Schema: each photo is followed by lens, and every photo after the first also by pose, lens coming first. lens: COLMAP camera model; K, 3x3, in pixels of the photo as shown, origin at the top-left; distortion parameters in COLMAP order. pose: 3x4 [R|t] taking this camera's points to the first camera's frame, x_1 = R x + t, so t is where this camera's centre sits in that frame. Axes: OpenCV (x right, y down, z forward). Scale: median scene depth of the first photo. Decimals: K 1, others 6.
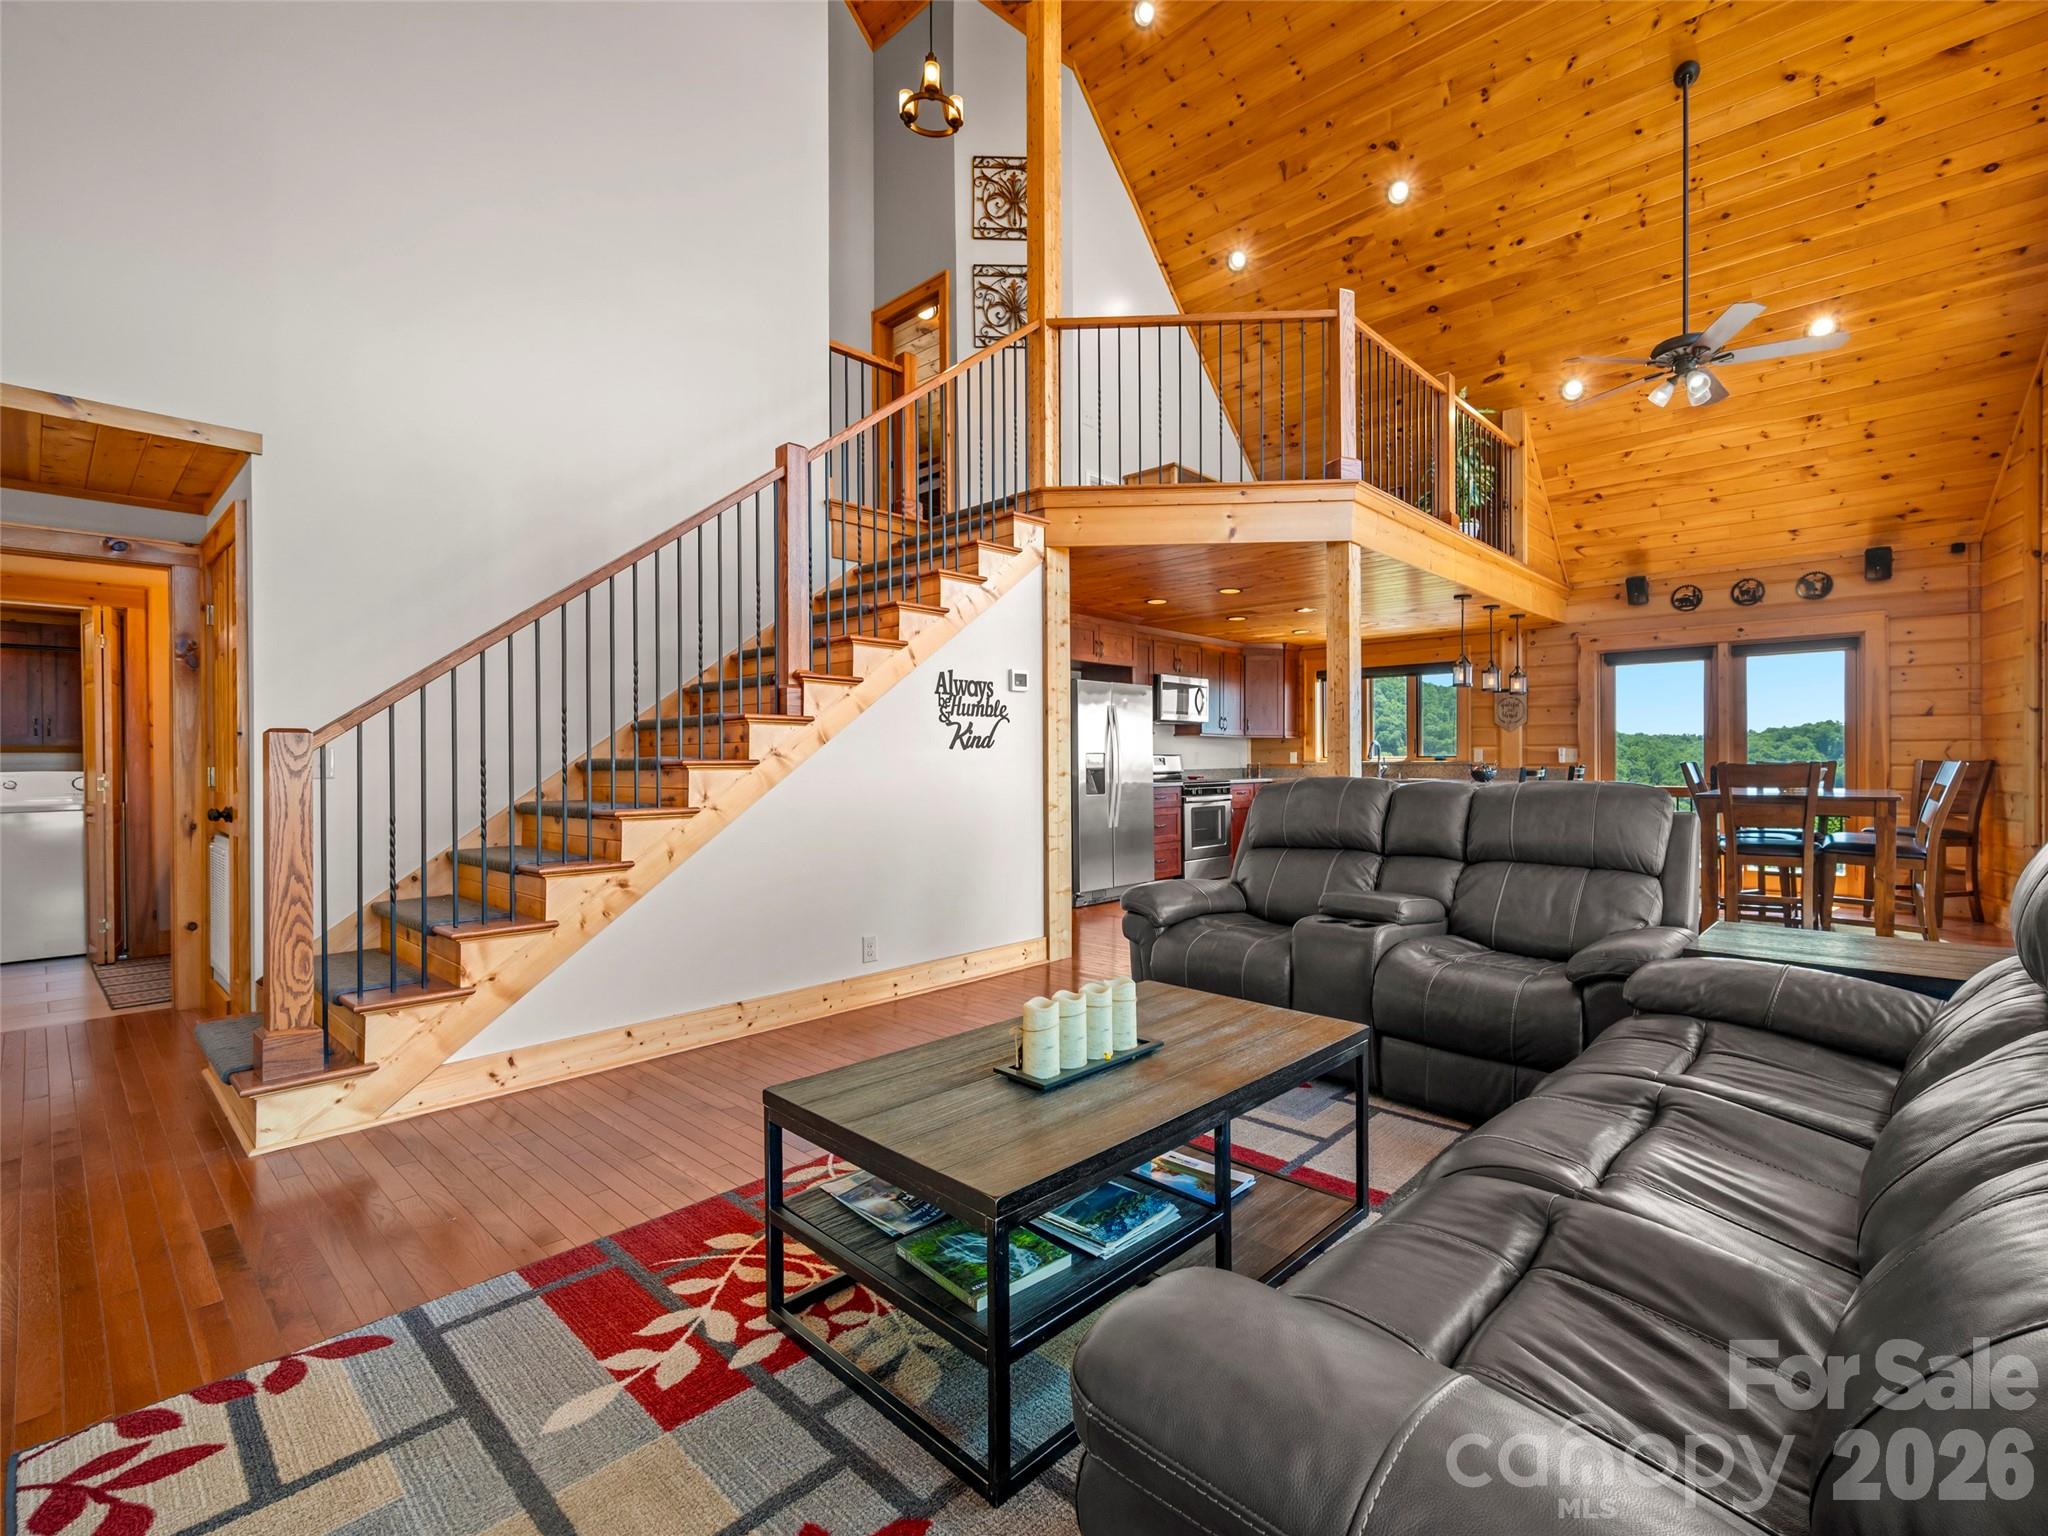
lens RADIAL K [[930.6, 0, 1100.5], [0, 930.6, 763.9], [0, 0, 1]] dist [-0.001044, -0.000872]
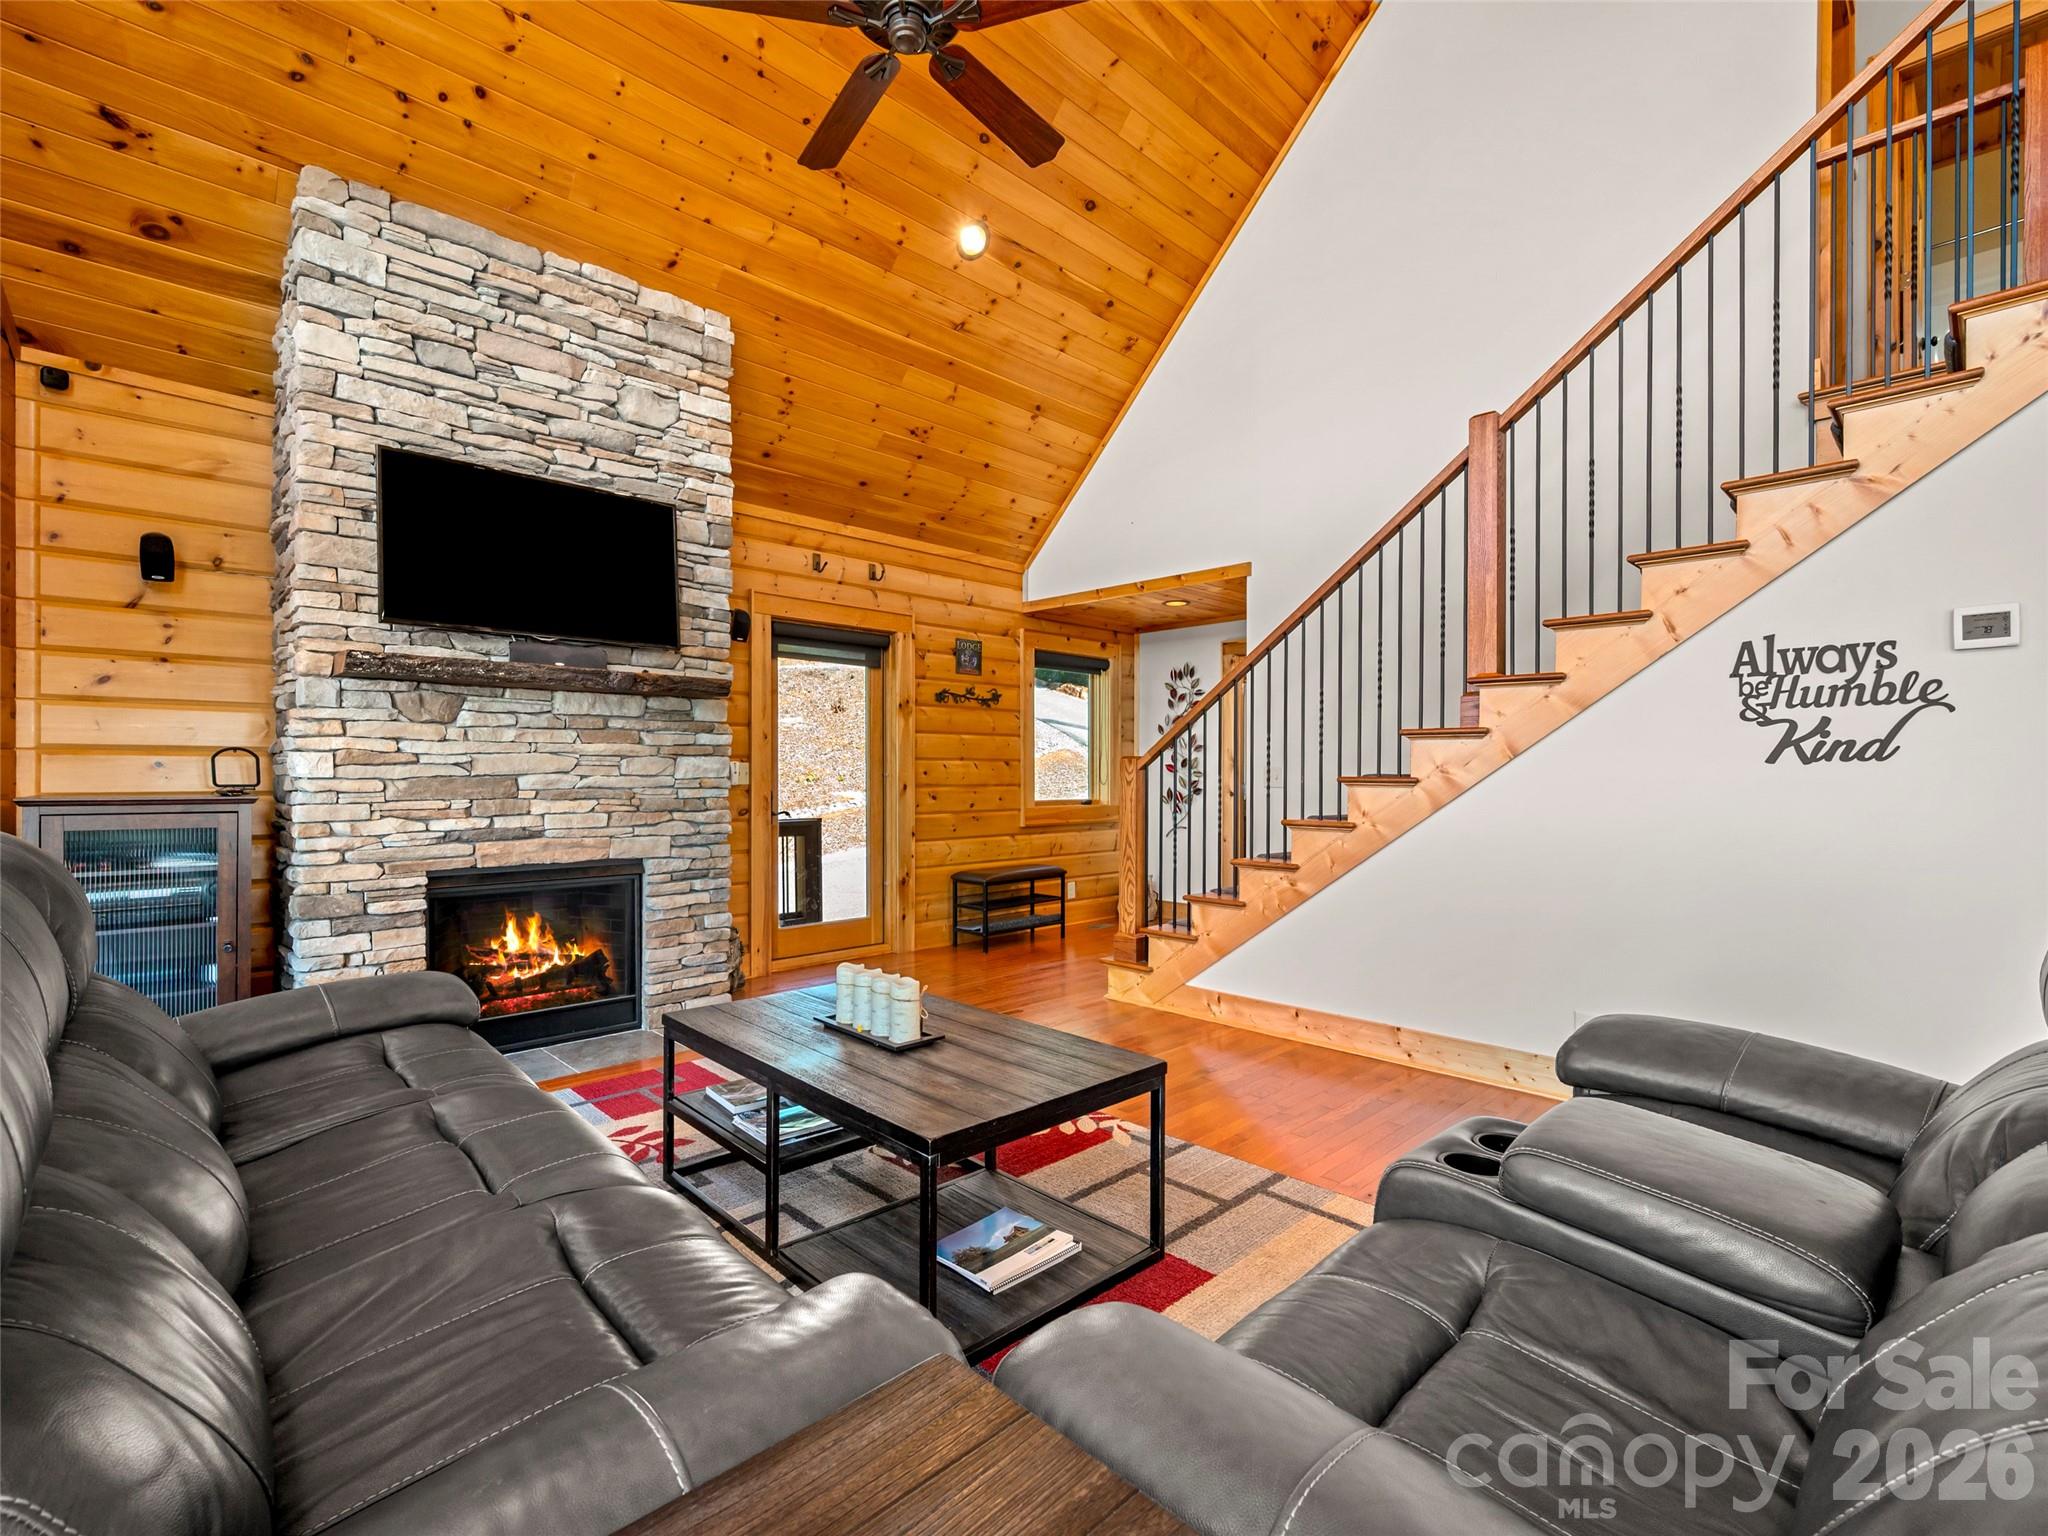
lens RADIAL K [[934.6, 0, 994.5], [0, 934.6, 773.7], [0, 0, 1]] dist [-0.002006, -0.000051]
pose [[-0.090331, 0.006631, -0.995890, 0.364408], [-0.006315, 0.999954, 0.007231, -0.007057], [0.995892, 0.006943, -0.090285, 0.393994]]
